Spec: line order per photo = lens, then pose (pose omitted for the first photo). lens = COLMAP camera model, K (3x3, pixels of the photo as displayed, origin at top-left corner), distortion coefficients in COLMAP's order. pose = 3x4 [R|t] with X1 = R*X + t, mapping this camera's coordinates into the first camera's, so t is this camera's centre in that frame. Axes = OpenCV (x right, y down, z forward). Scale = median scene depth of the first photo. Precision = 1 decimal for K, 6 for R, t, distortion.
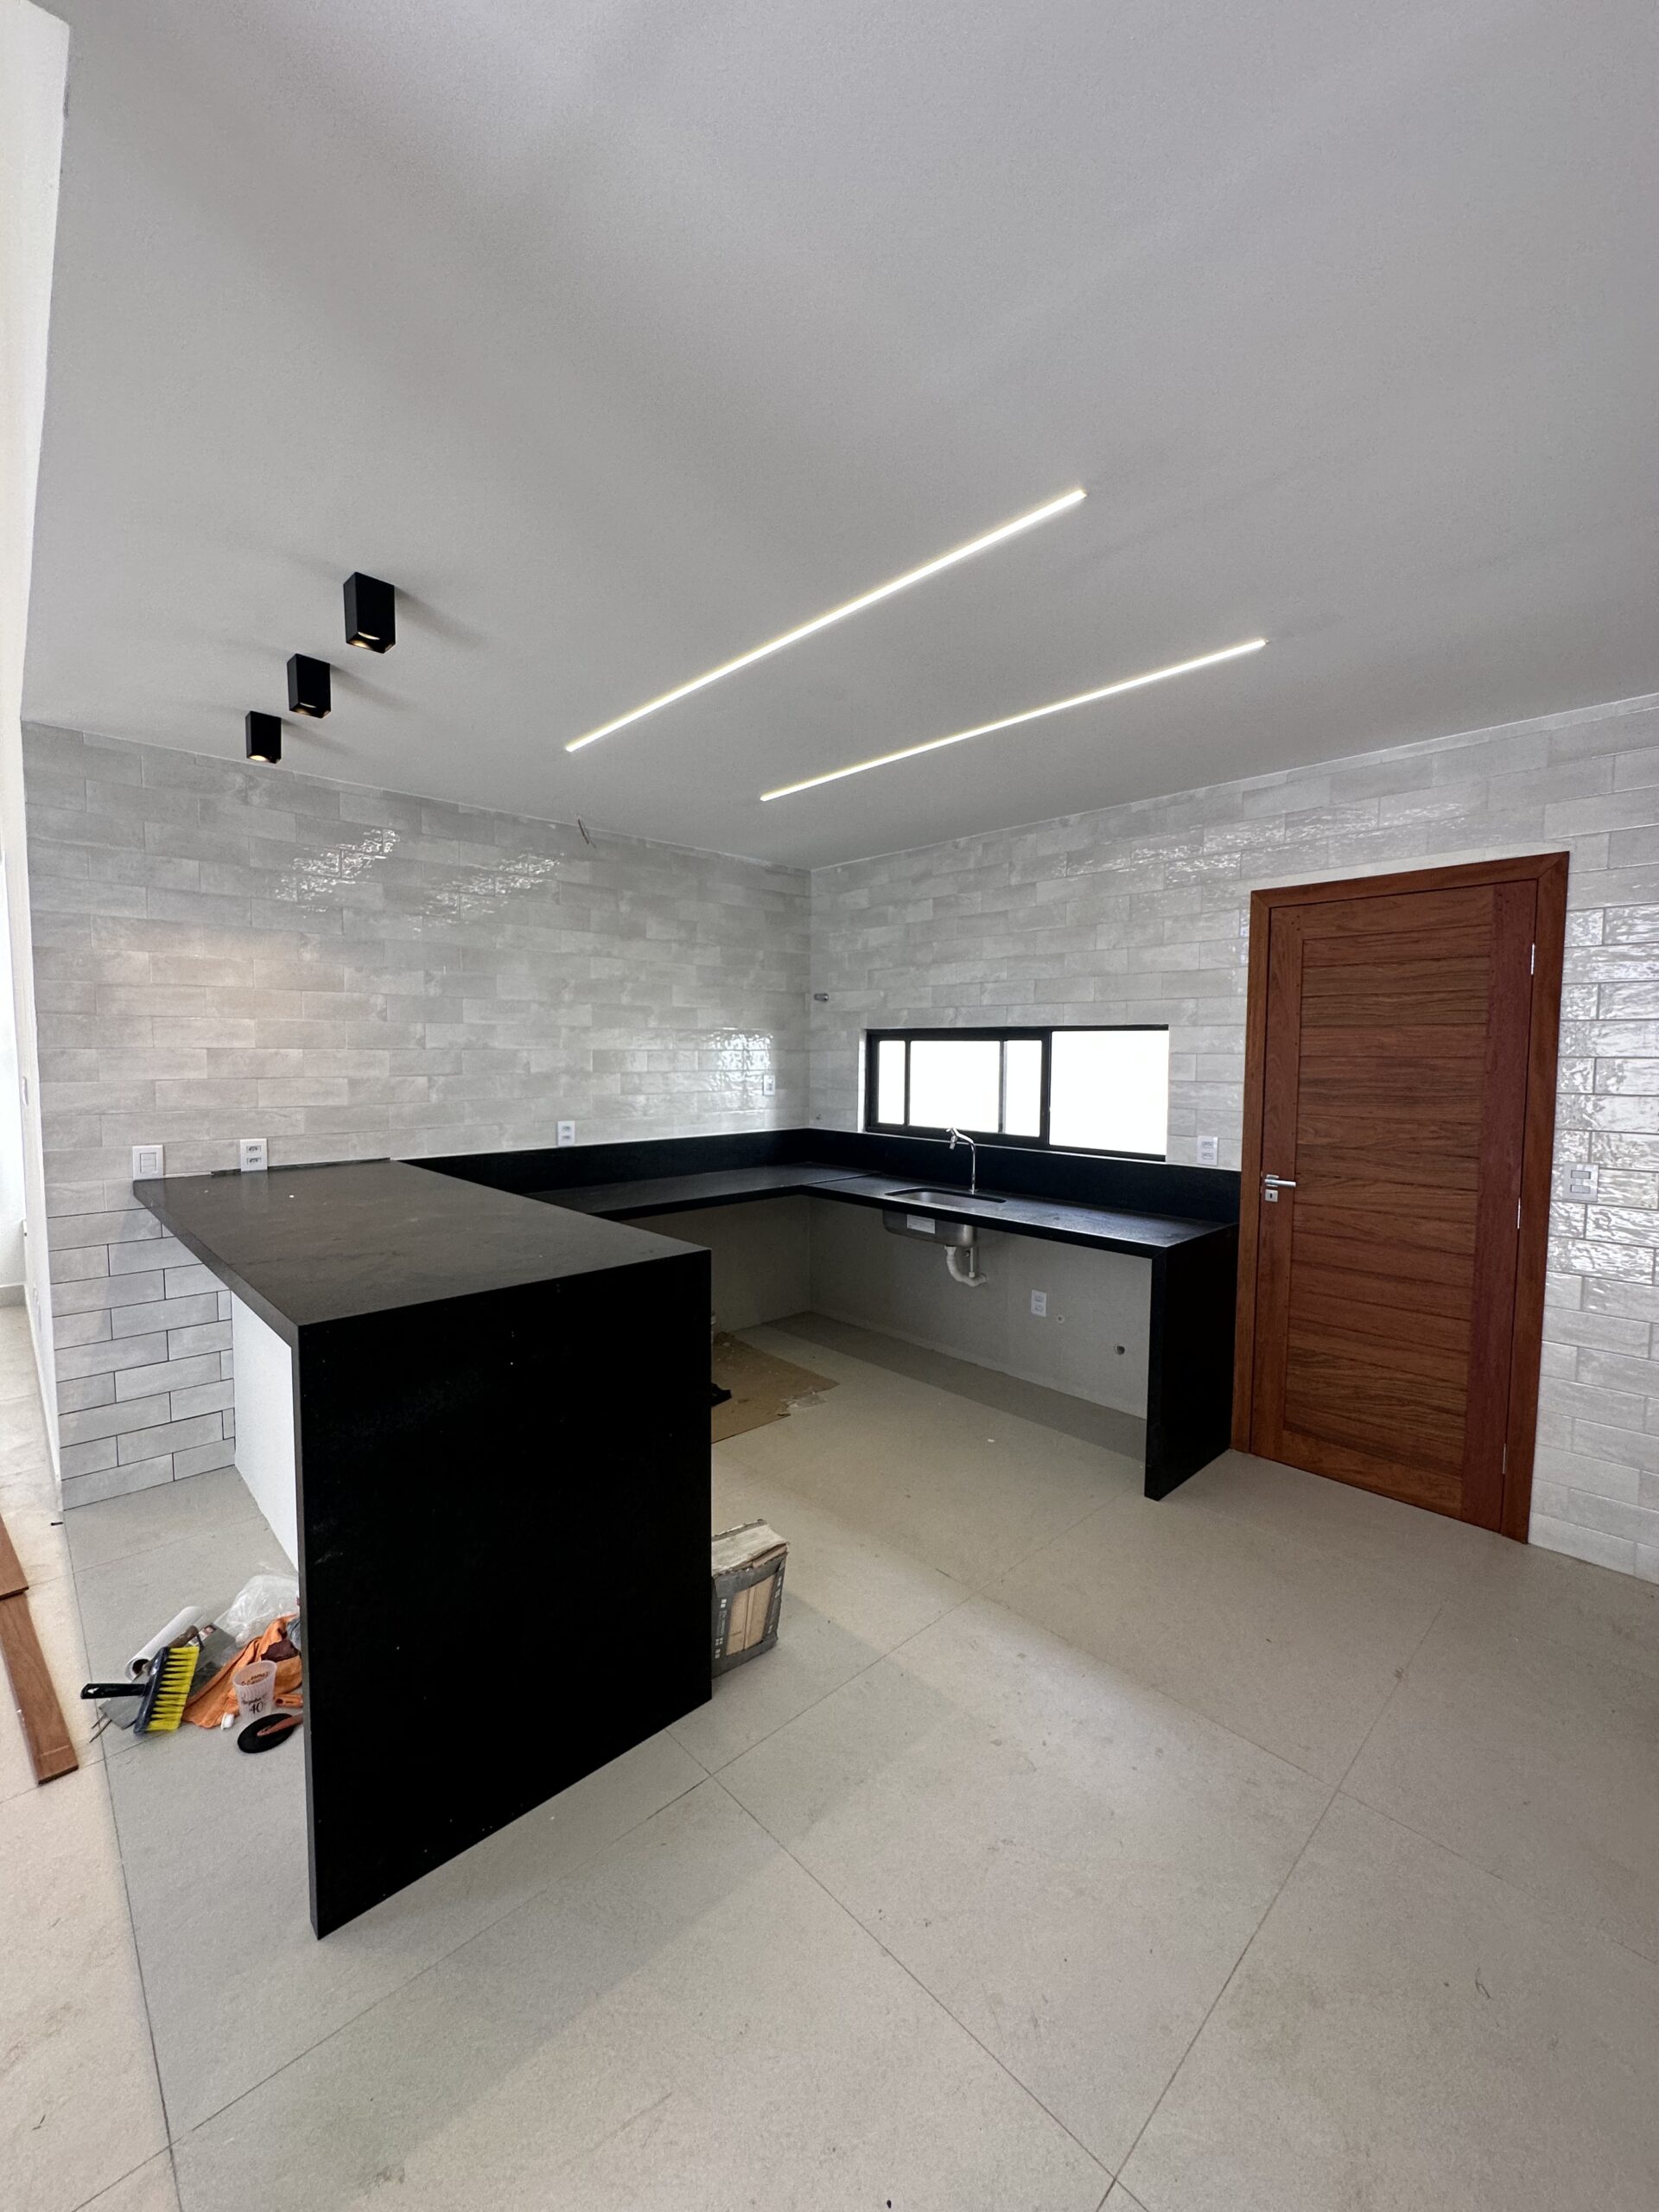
lens RADIAL K [[887.4, 0, 839.4], [0, 887.4, 1104.8], [0, 0, 1]] dist [-0.006907, 0.002435]
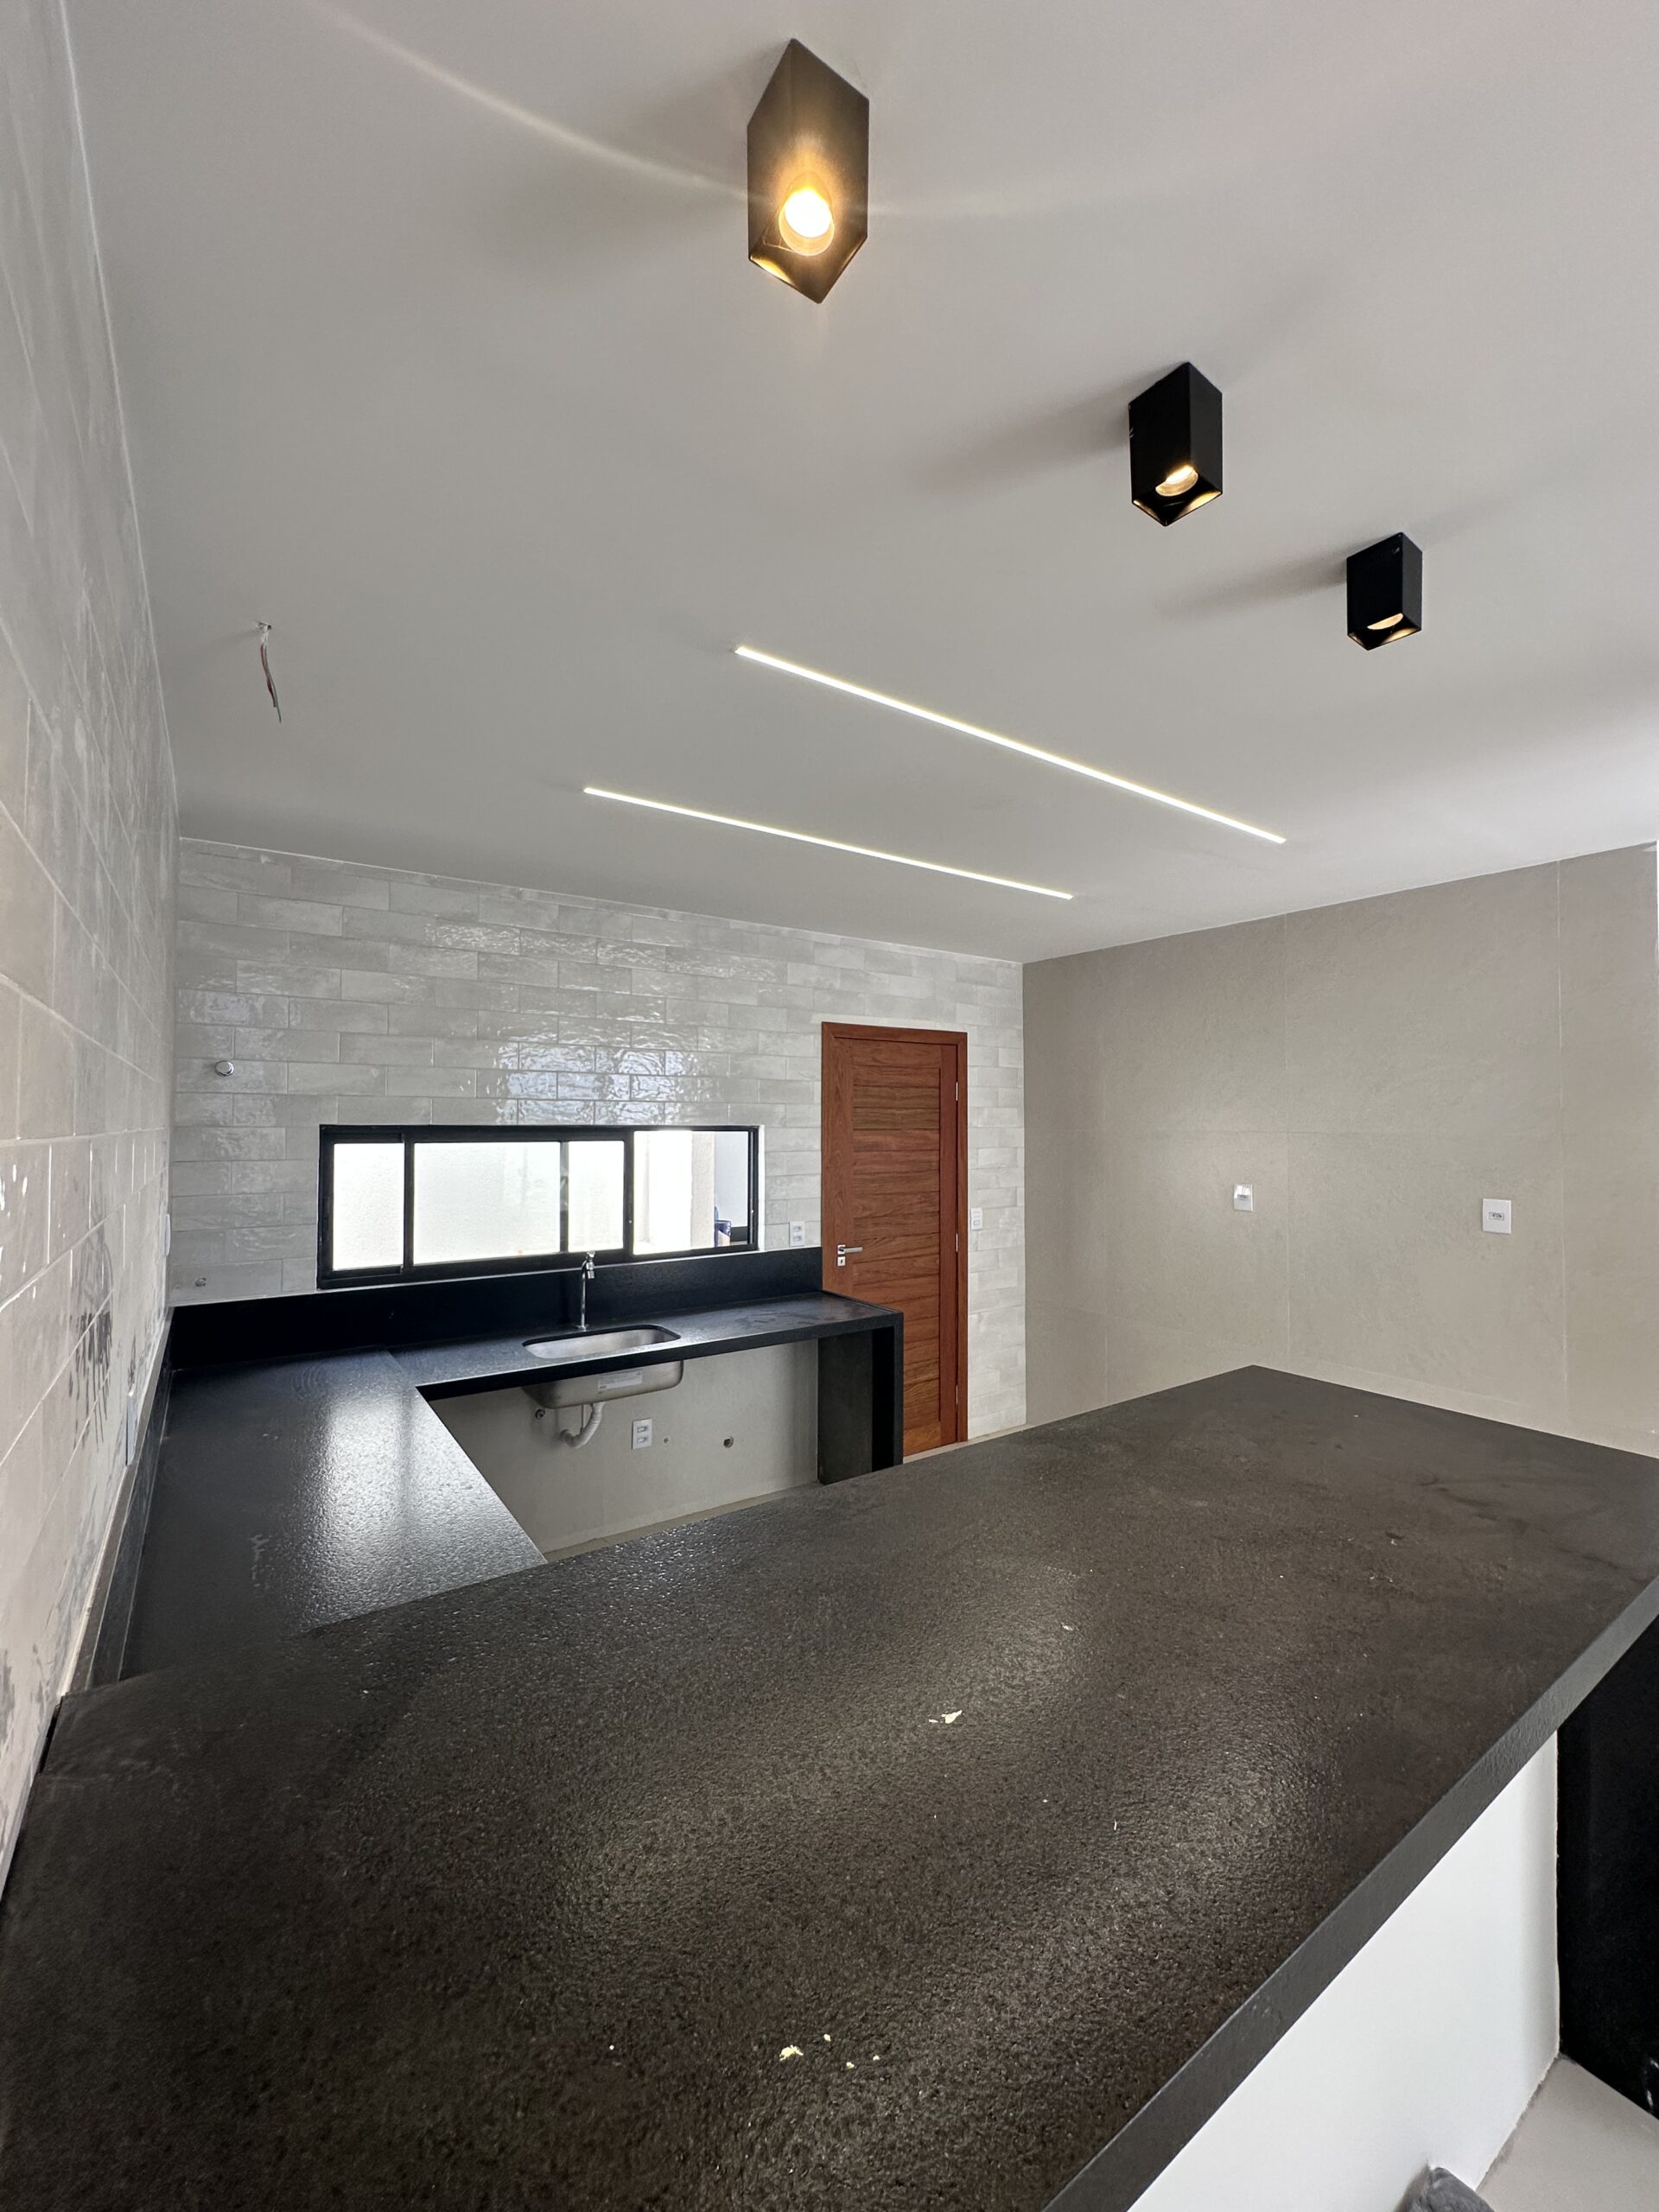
lens RADIAL K [[887.4, 0, 840.7], [0, 887.4, 1108.4], [0, 0, 1]] dist [-0.006907, 0.002435]
pose [[0.155284, 0.015023, 0.987756, -0.667986], [0.062805, 0.997711, -0.025048, -0.073023], [-0.985871, 0.065925, 0.153985, 0.678996]]
